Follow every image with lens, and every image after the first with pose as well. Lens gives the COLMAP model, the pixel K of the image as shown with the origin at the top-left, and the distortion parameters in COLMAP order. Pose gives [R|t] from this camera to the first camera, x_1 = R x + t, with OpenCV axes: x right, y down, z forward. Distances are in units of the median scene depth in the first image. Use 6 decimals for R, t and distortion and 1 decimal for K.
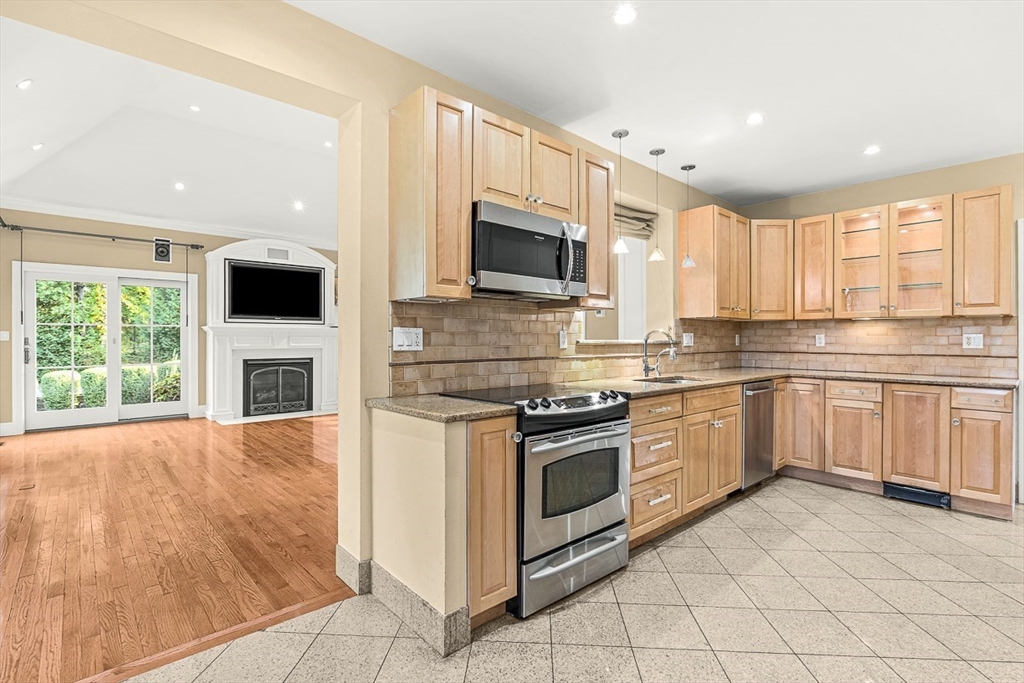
lens RADIAL K [[481.0, 0, 512.0], [0, 481.0, 341.5], [0, 0, 1]] dist [0.001101, -0.000205]
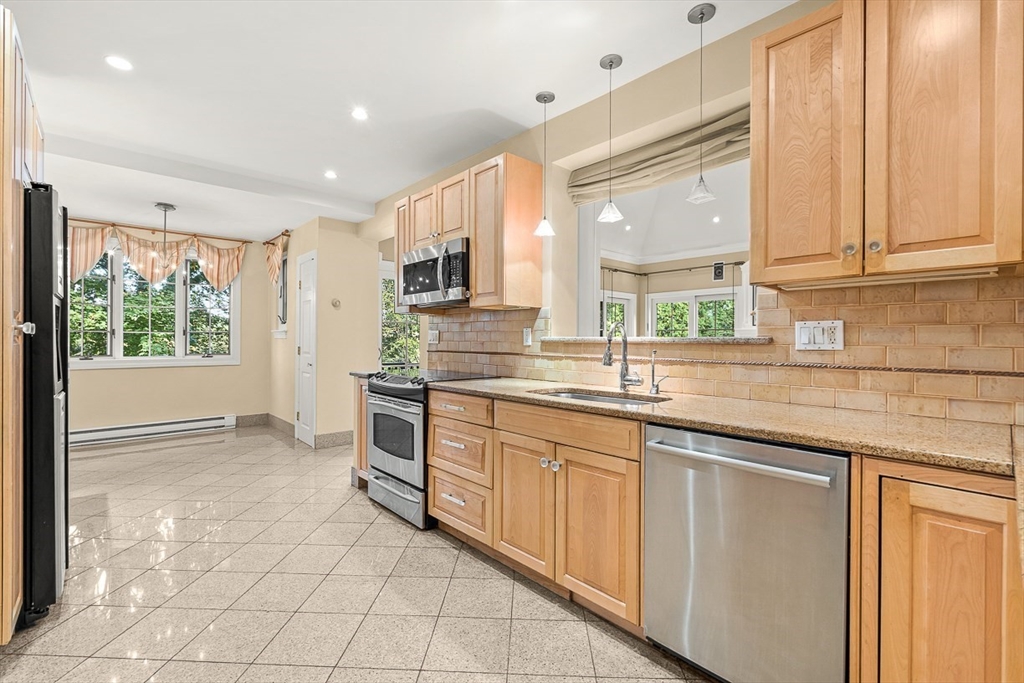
lens RADIAL K [[454.4, 0, 512.0], [0, 454.4, 341.5], [0, 0, 1]] dist [-0.001033, -0.000025]
pose [[0.001802, 0.002368, -0.999996, 1.048668], [-0.009905, 0.999948, 0.002350, 0.004072], [0.999949, 0.009901, 0.001825, 0.951074]]
